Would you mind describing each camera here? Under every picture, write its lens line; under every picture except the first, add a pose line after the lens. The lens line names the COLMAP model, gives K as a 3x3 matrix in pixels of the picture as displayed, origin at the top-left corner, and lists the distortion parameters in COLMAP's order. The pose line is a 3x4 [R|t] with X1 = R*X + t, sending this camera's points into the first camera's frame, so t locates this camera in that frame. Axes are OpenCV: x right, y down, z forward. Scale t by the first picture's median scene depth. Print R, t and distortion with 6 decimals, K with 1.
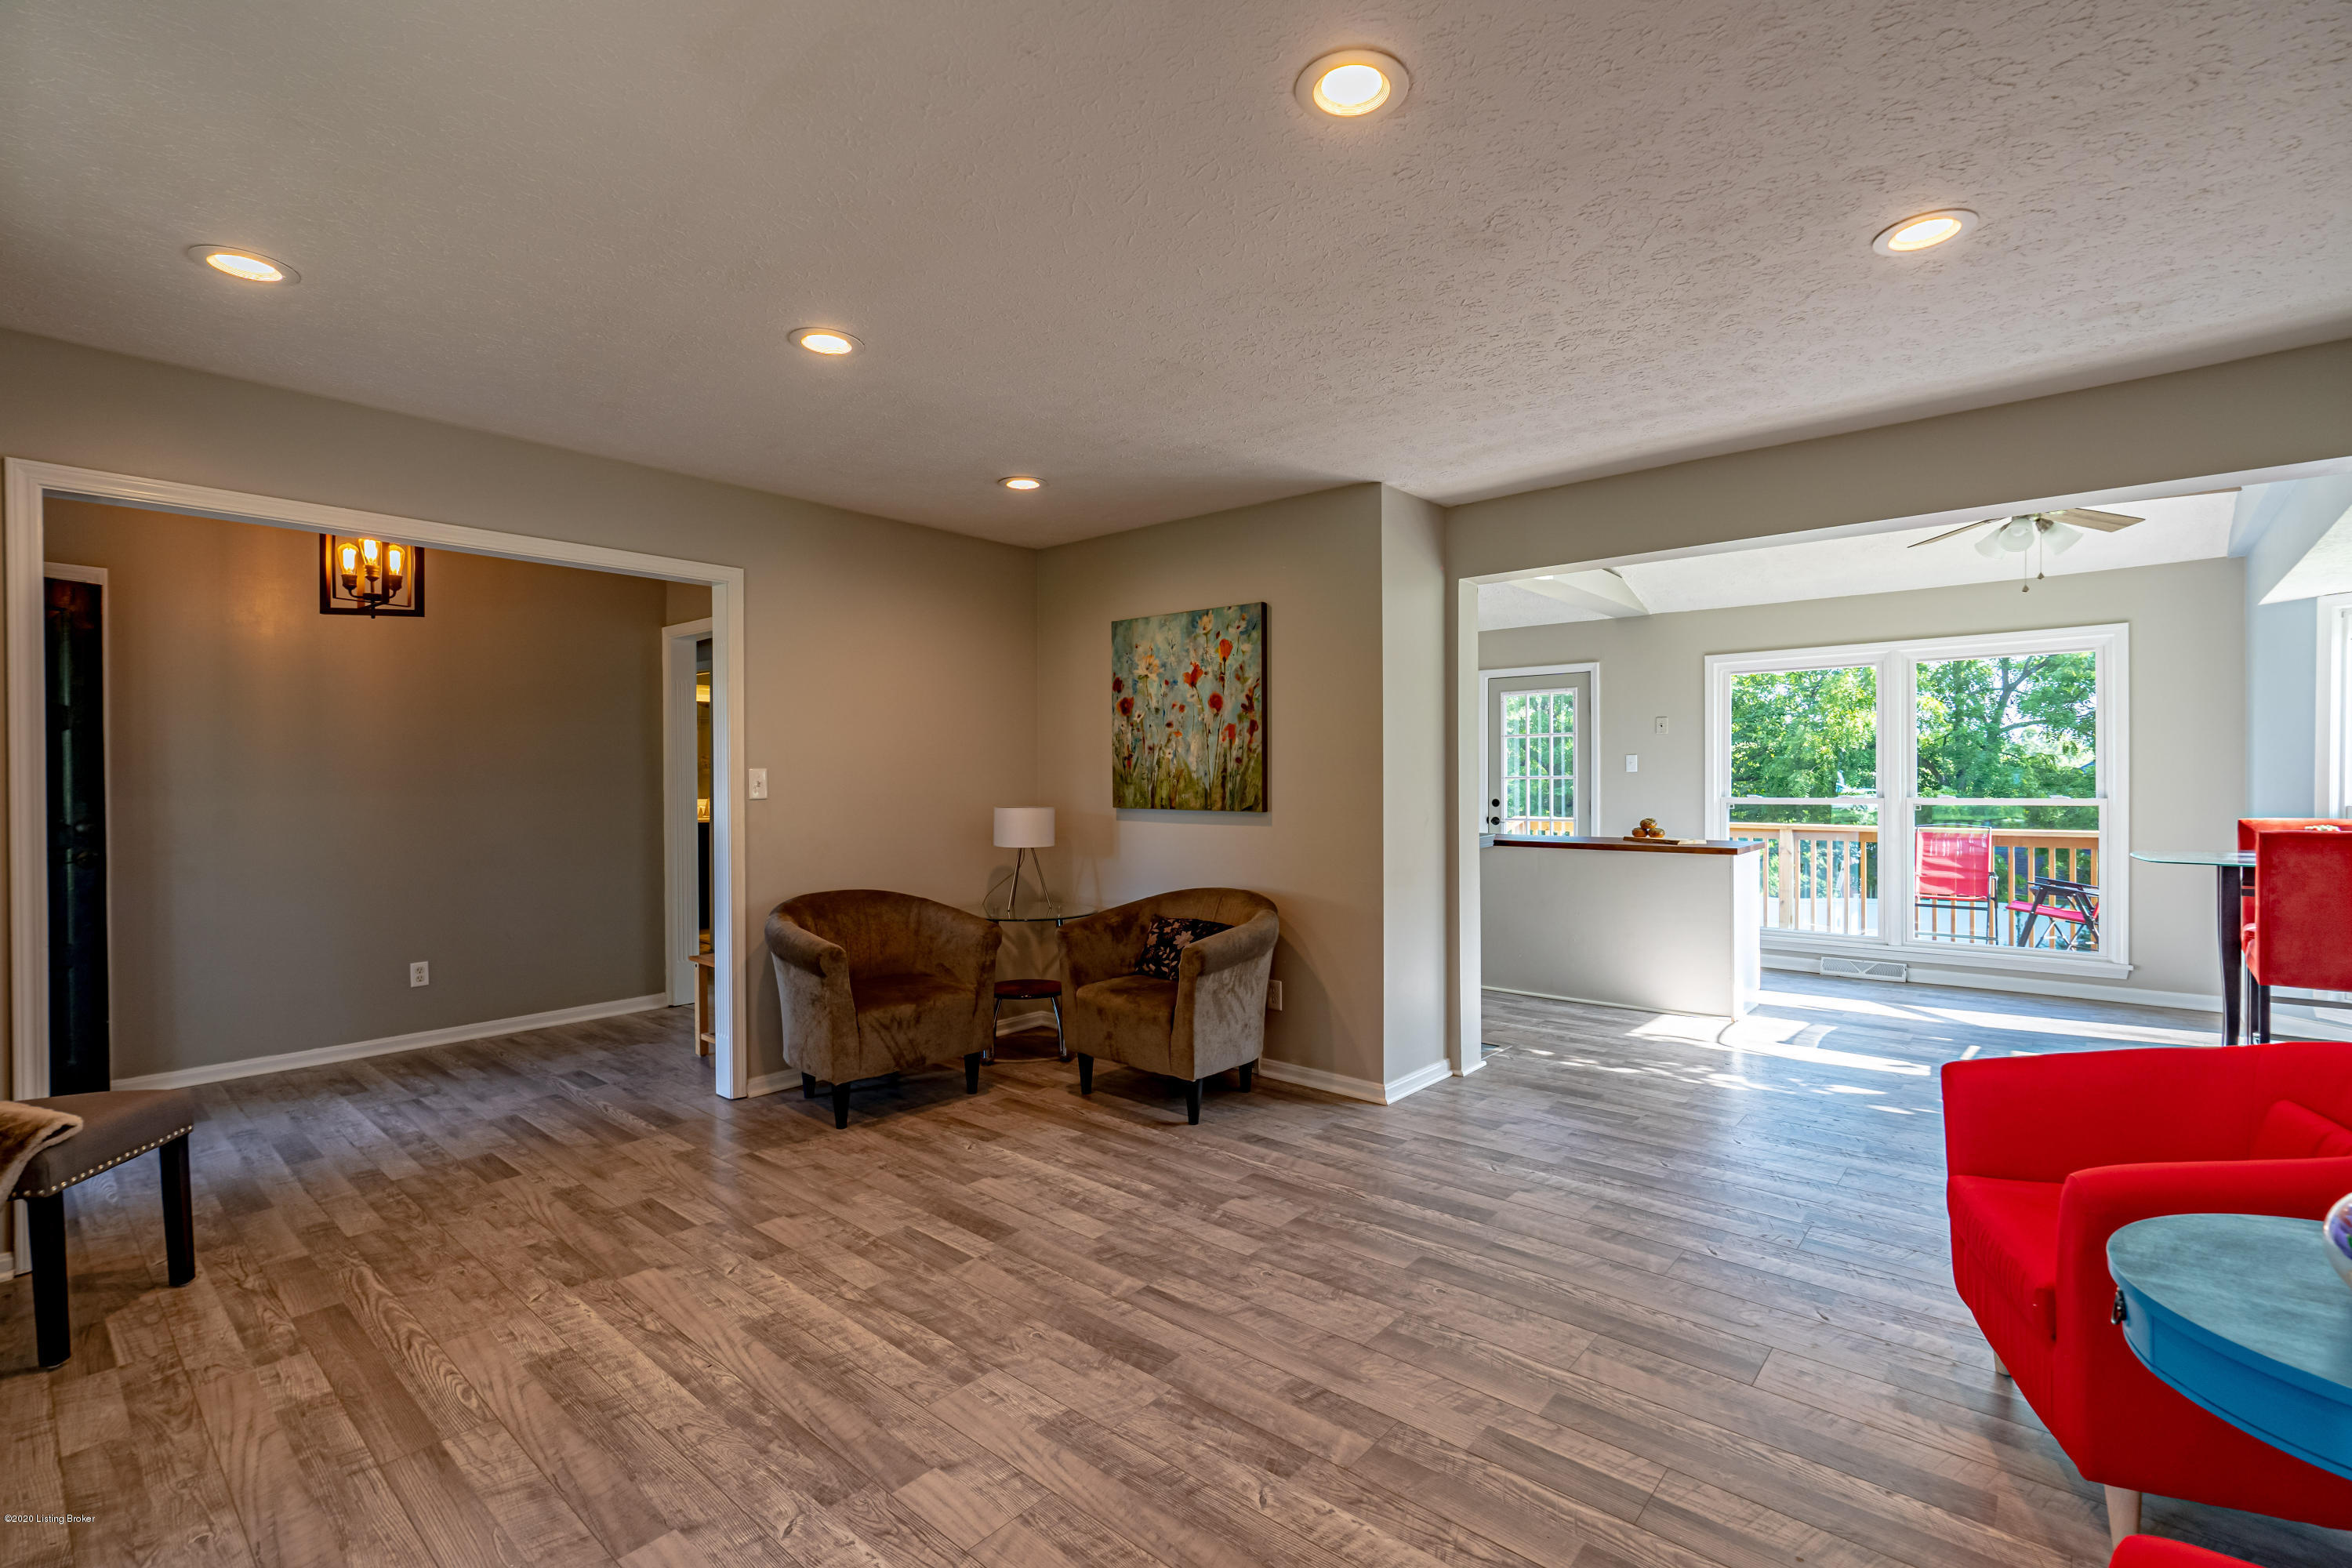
lens RADIAL K [[1066.8, 0, 1188.6], [0, 1066.8, 780.3], [0, 0, 1]] dist [-0.006714, 0.001755]
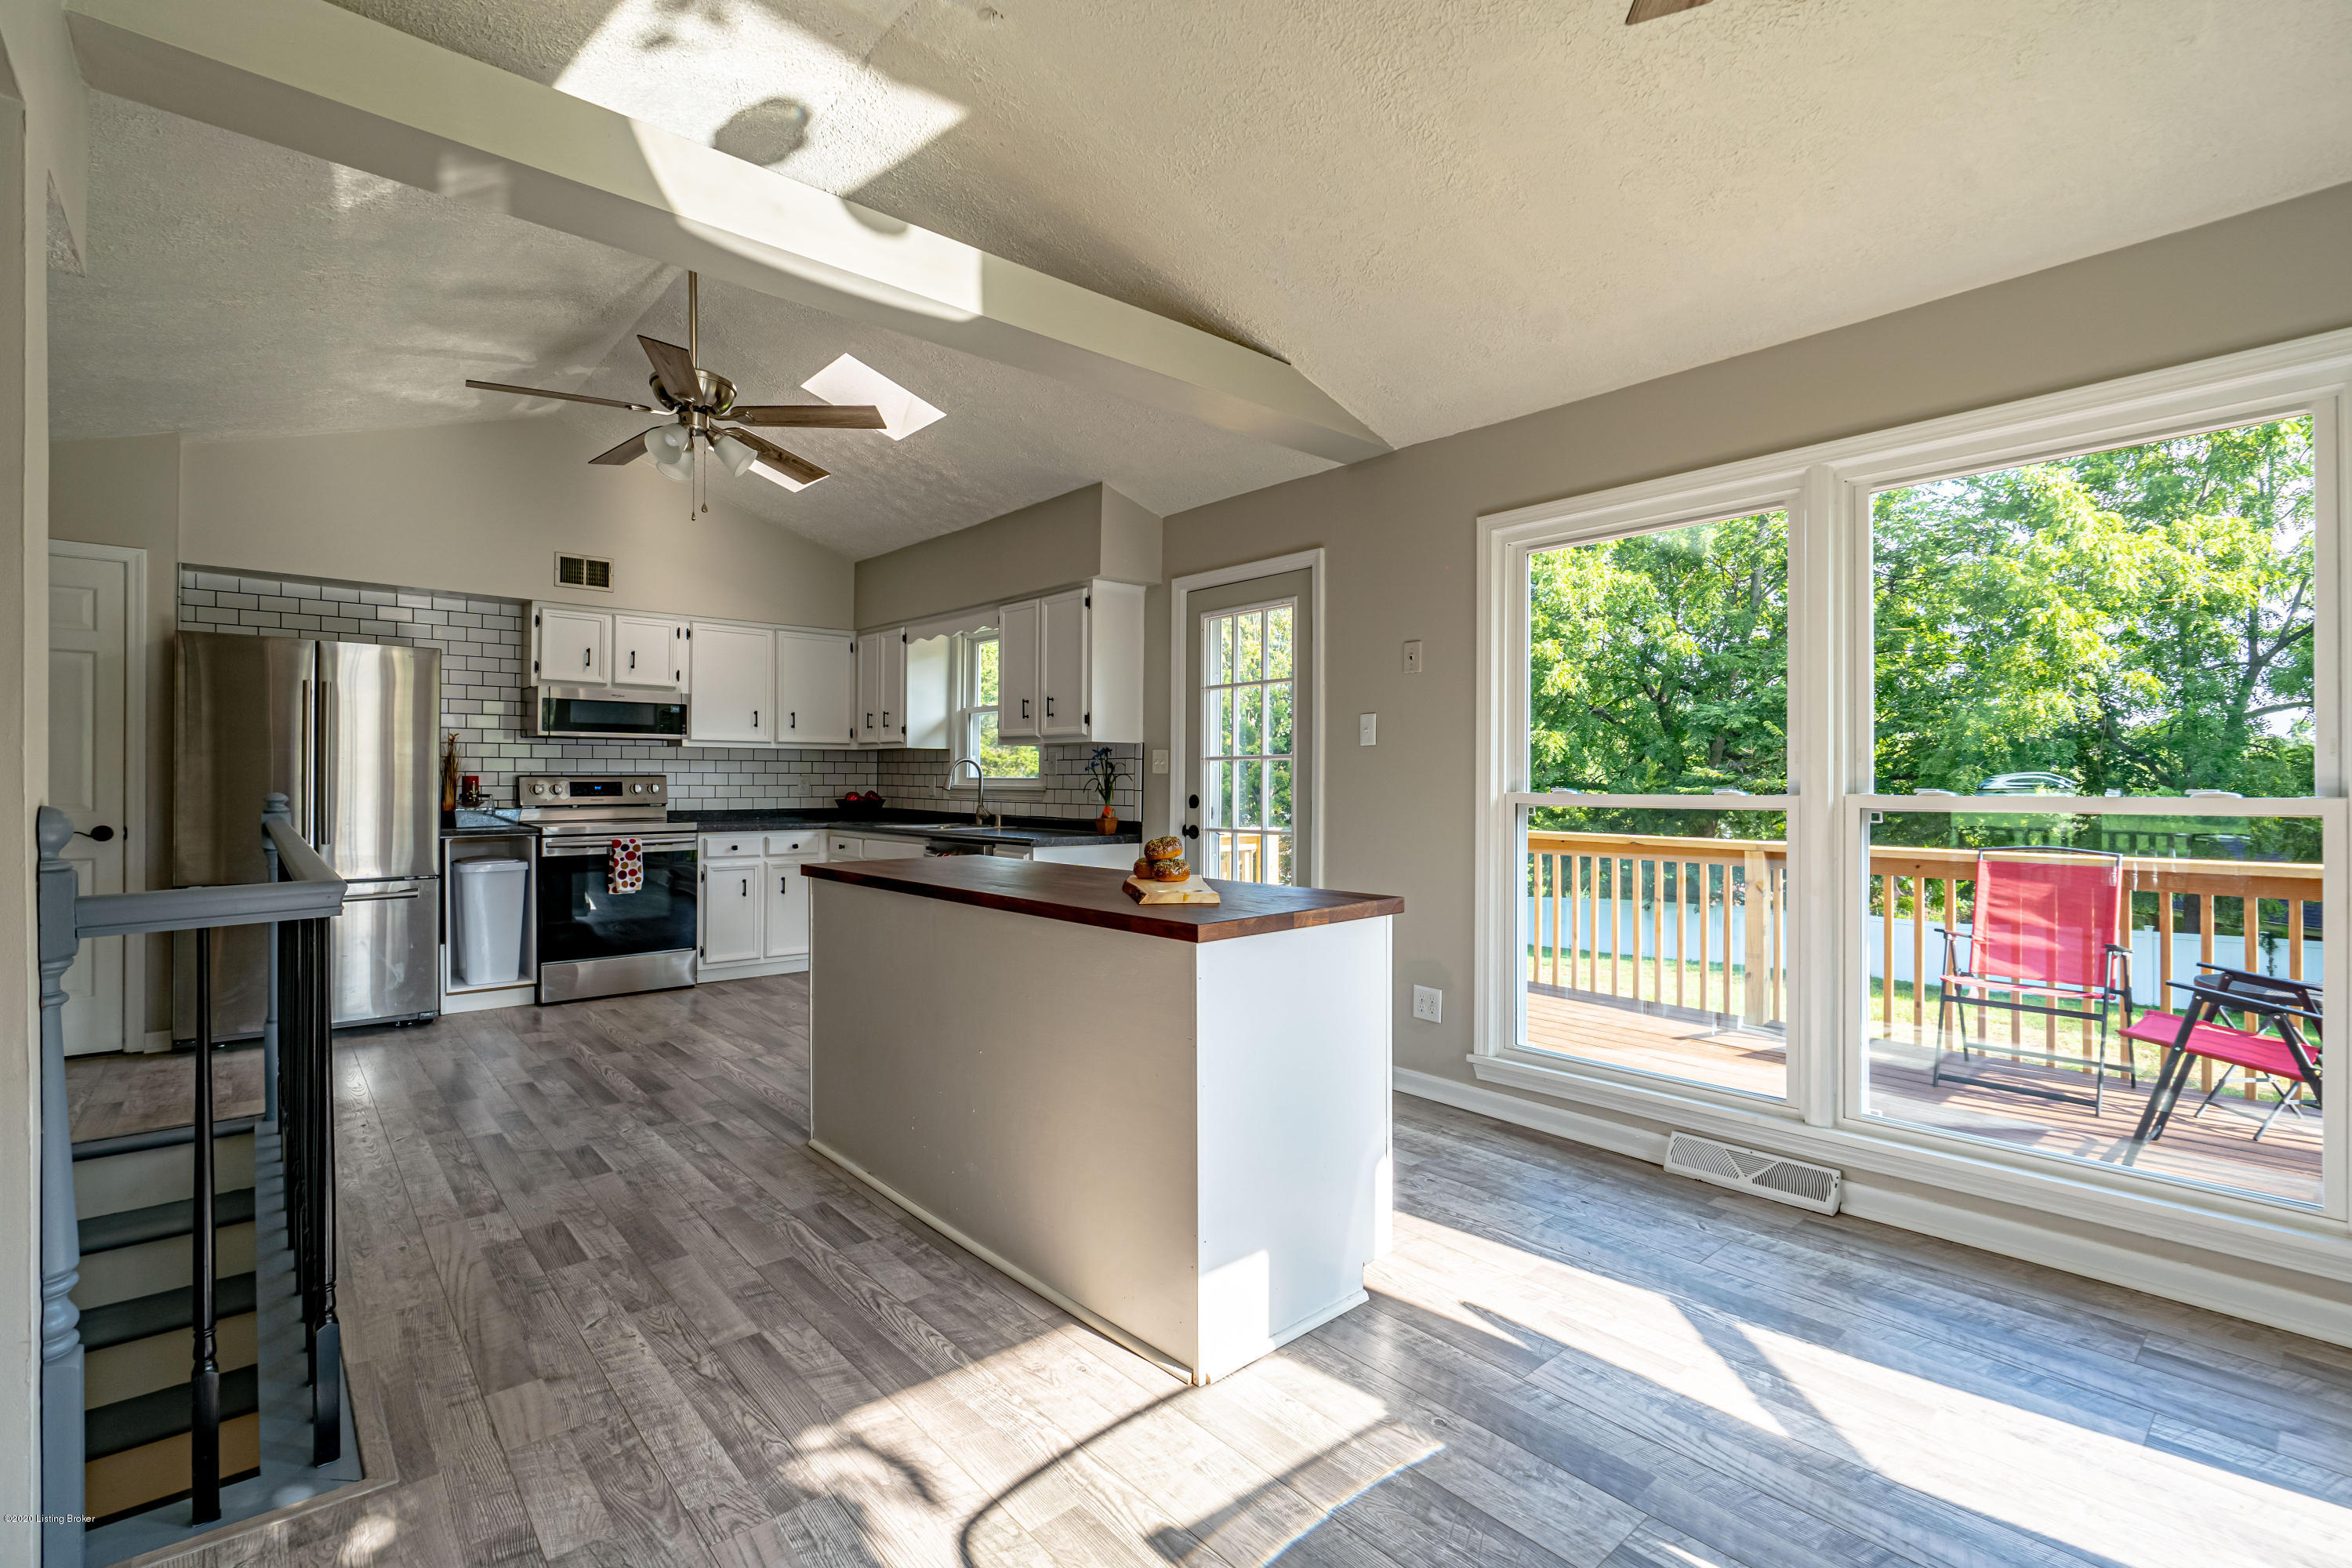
lens RADIAL K [[1066.8, 0, 1182.8], [0, 1066.8, 786.9], [0, 0, 1]] dist [-0.006714, 0.001755]
pose [[0.989828, 0.005823, -0.142148, 0.704448], [-0.004474, 0.999942, 0.009807, 0.014964], [0.142196, -0.009071, 0.989797, 0.792957]]
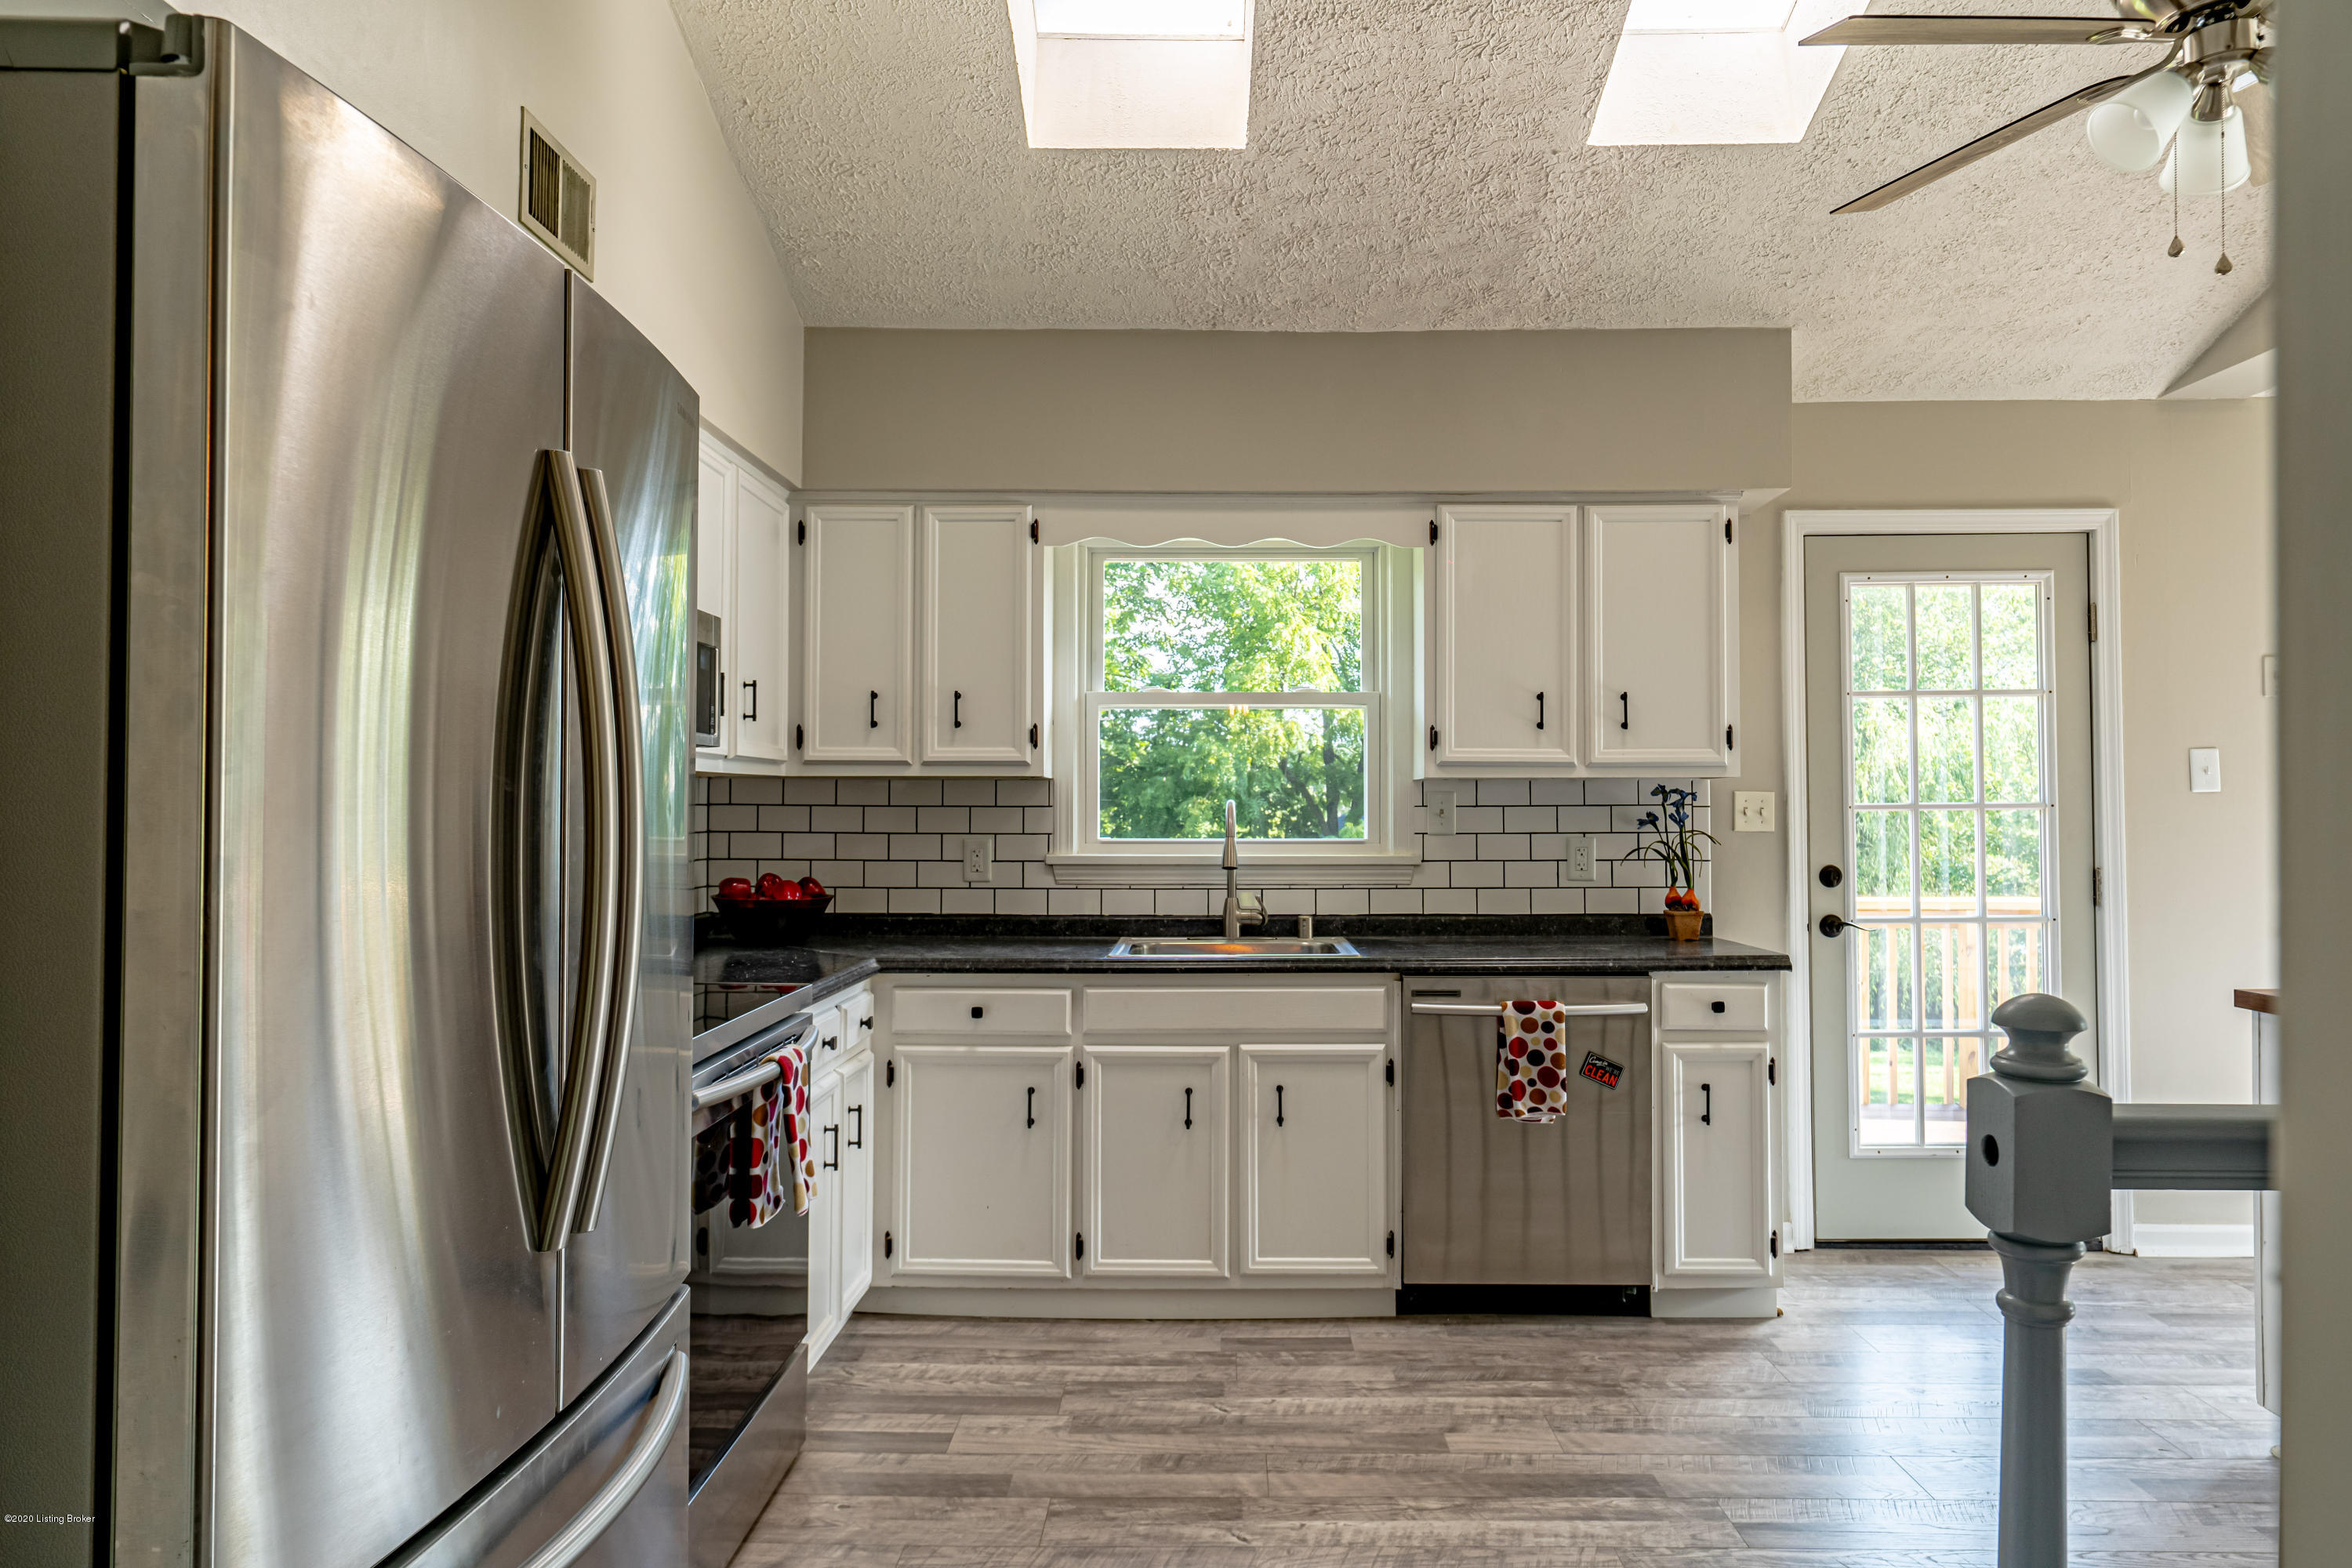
lens RADIAL K [[1517.1, 0, 1157.0], [0, 1517.1, 774.0], [0, 0, 1]] dist [-0.009678, -0.000606]
pose [[0.780694, 0.012955, 0.624780, -0.413450], [-0.000657, 0.999802, -0.019909, -0.005580], [-0.624913, 0.015132, 0.780547, 1.422633]]
